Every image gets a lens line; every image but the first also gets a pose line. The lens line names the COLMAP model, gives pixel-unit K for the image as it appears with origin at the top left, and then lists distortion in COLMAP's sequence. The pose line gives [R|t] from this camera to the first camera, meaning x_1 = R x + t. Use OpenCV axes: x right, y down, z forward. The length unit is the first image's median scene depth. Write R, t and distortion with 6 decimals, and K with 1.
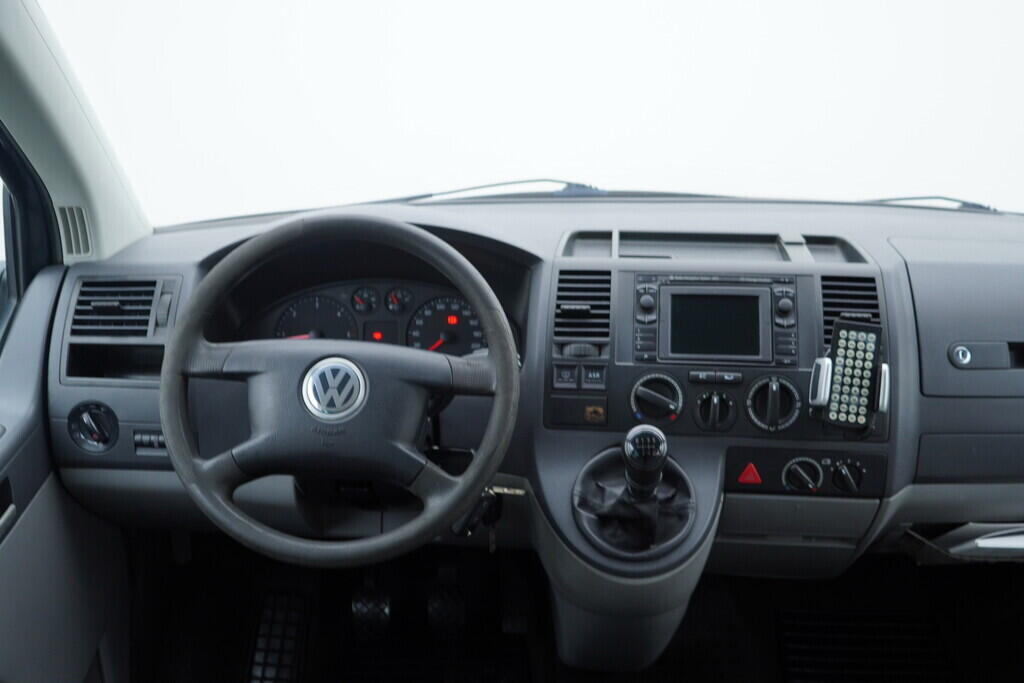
lens RADIAL K [[1052.3, 0, 512.0], [0, 1052.3, 341.5], [0, 0, 1]] dist [-0.002581, -0.003163]
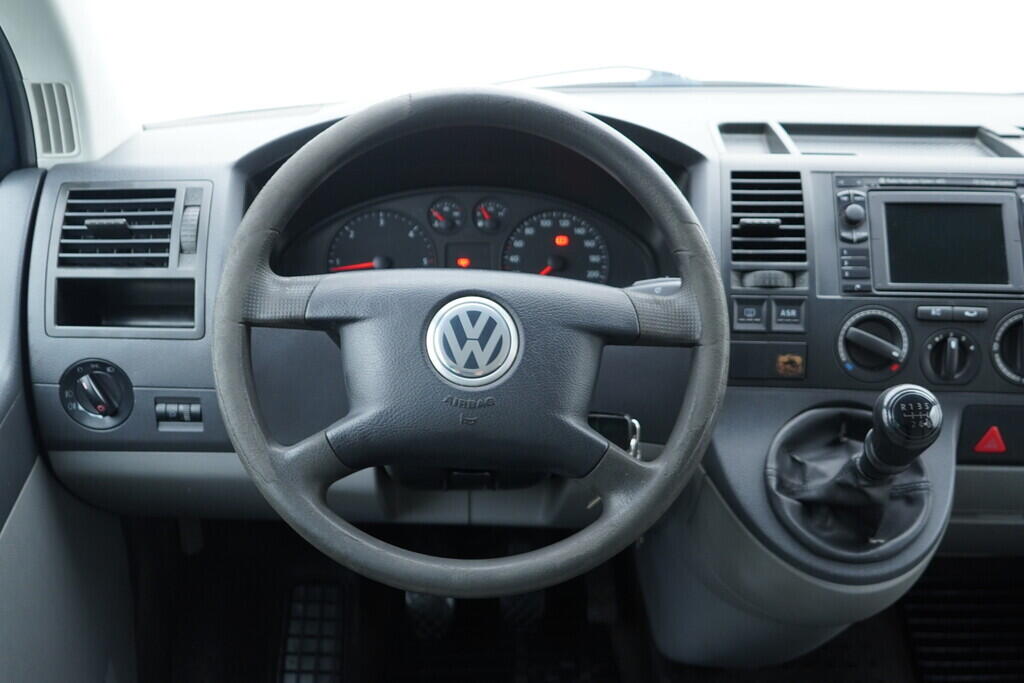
lens RADIAL K [[1052.3, 0, 512.0], [0, 1052.3, 341.5], [0, 0, 1]] dist [-0.002581, -0.003163]
pose [[0.997198, -0.016266, 0.073016, -0.168610], [0.010883, 0.997234, 0.073520, -0.004450], [-0.074010, -0.072519, 0.994617, 0.270168]]
